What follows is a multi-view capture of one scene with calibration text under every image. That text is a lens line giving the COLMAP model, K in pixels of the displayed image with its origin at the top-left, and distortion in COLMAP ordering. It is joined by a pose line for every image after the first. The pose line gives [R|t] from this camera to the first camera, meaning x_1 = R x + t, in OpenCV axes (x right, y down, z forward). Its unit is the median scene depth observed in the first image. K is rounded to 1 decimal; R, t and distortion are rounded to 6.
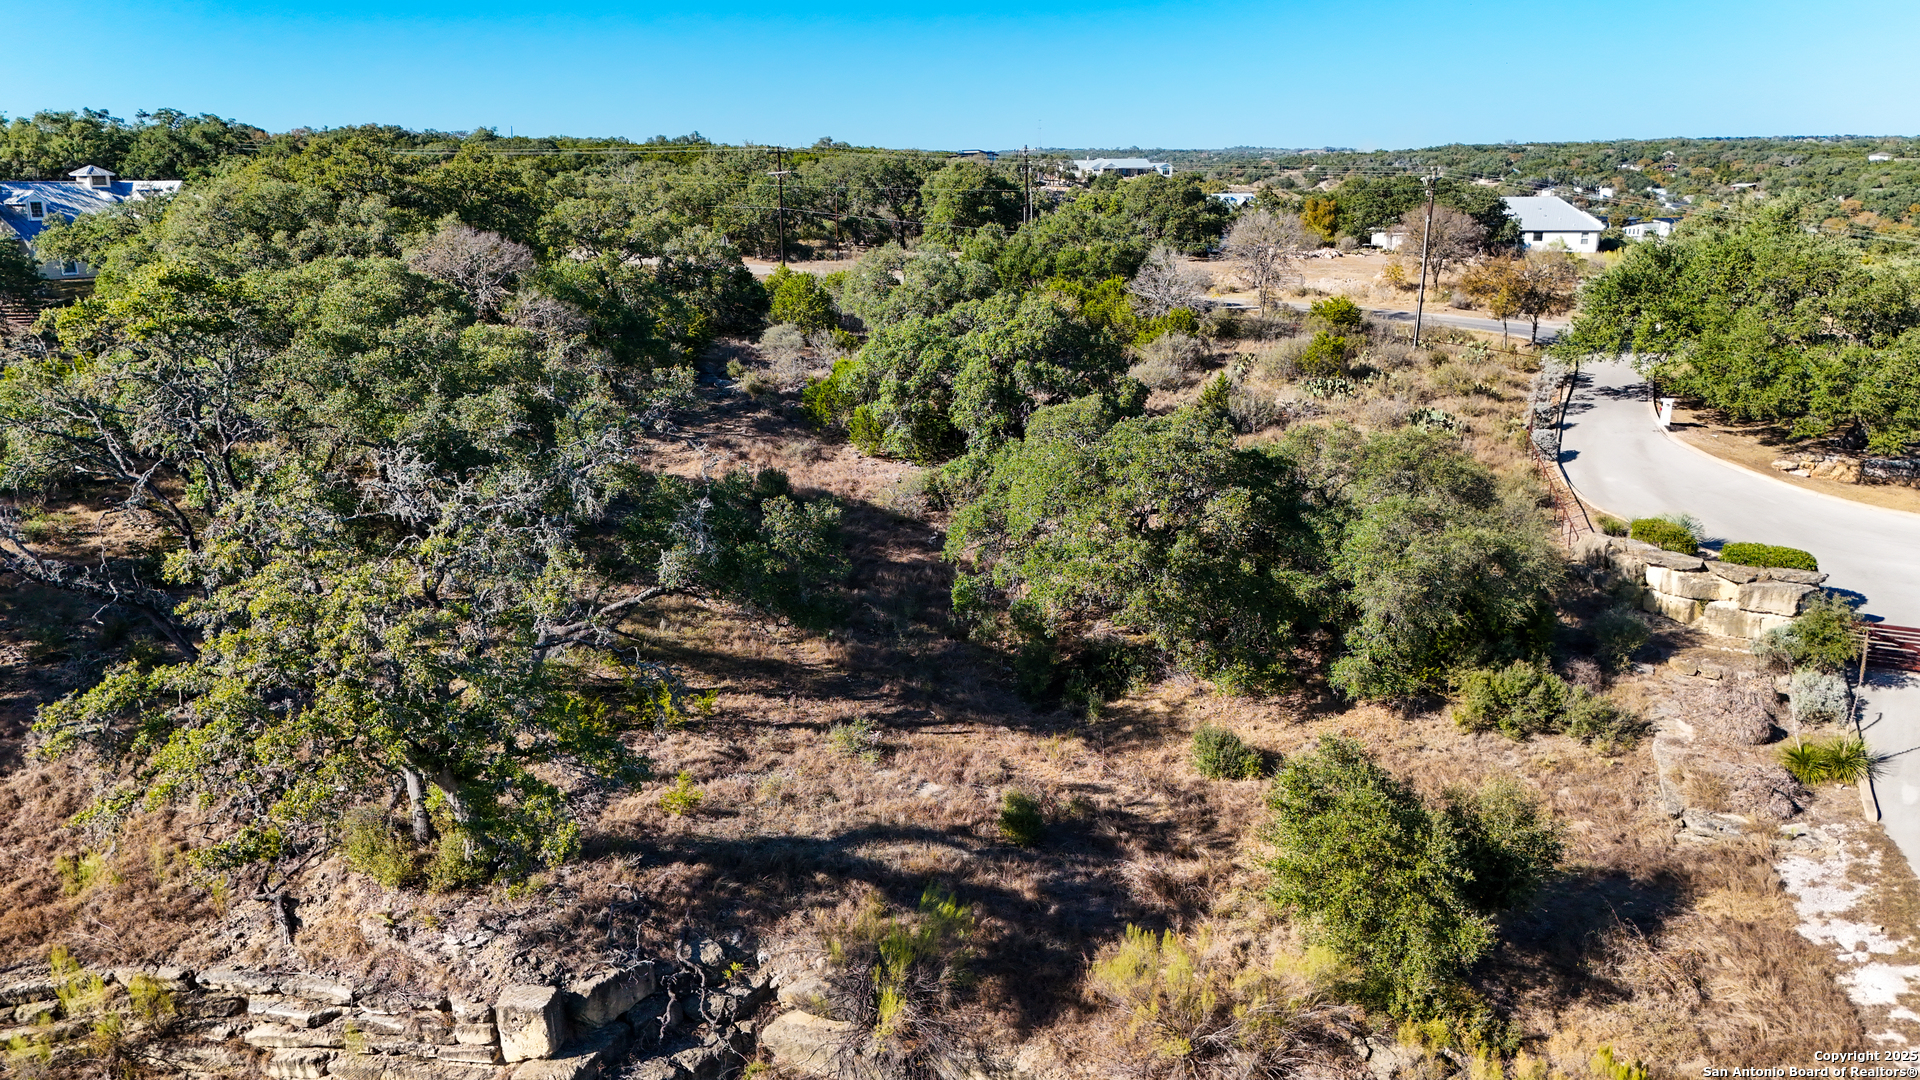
lens RADIAL K [[1424.3, 0, 959.1], [0, 1424.3, 531.7], [0, 0, 1]] dist [0.070177, -0.058898]
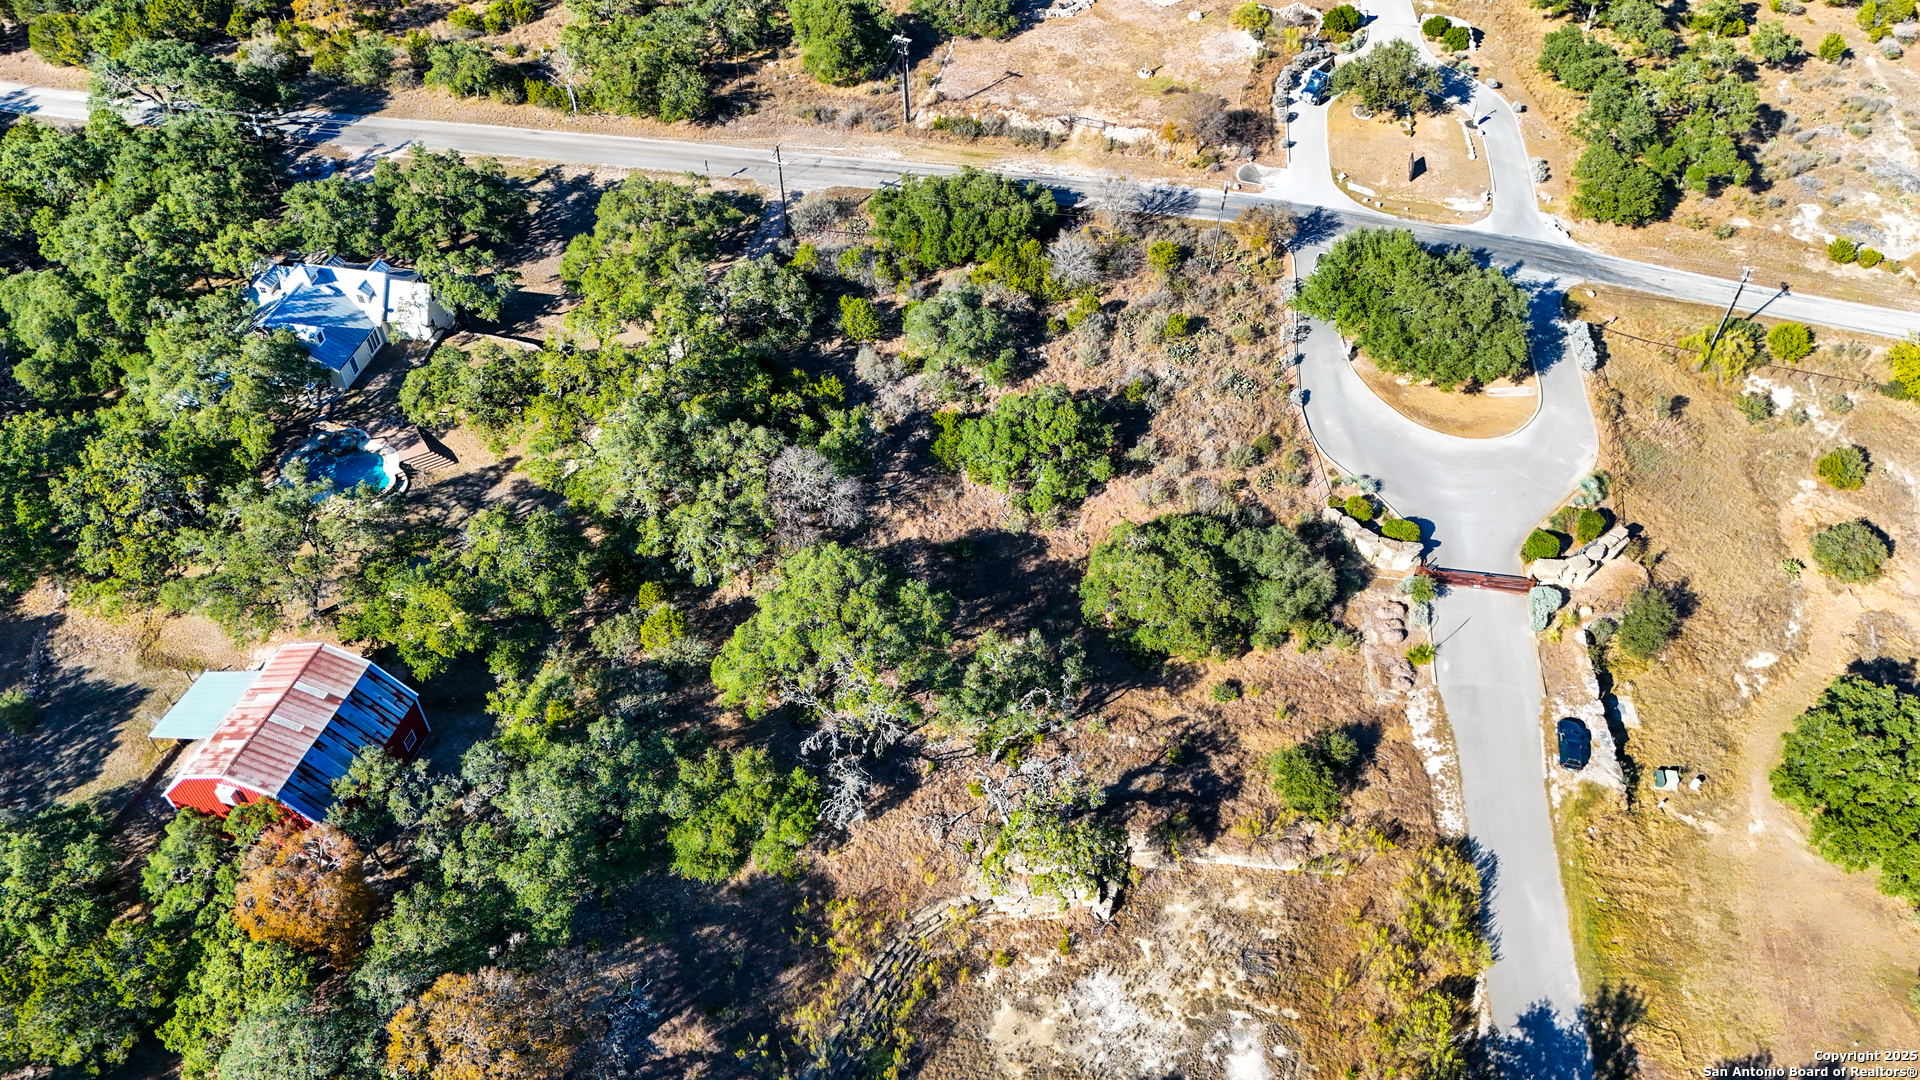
lens RADIAL K [[1424.3, 0, 958.9], [0, 1424.3, 550.5], [0, 0, 1]] dist [0.070177, -0.058898]
pose [[0.952224, -0.221264, 0.210504, -0.686086], [0.083918, 0.852306, 0.516268, -1.295981], [-0.293645, -0.473938, 0.830154, -0.823430]]
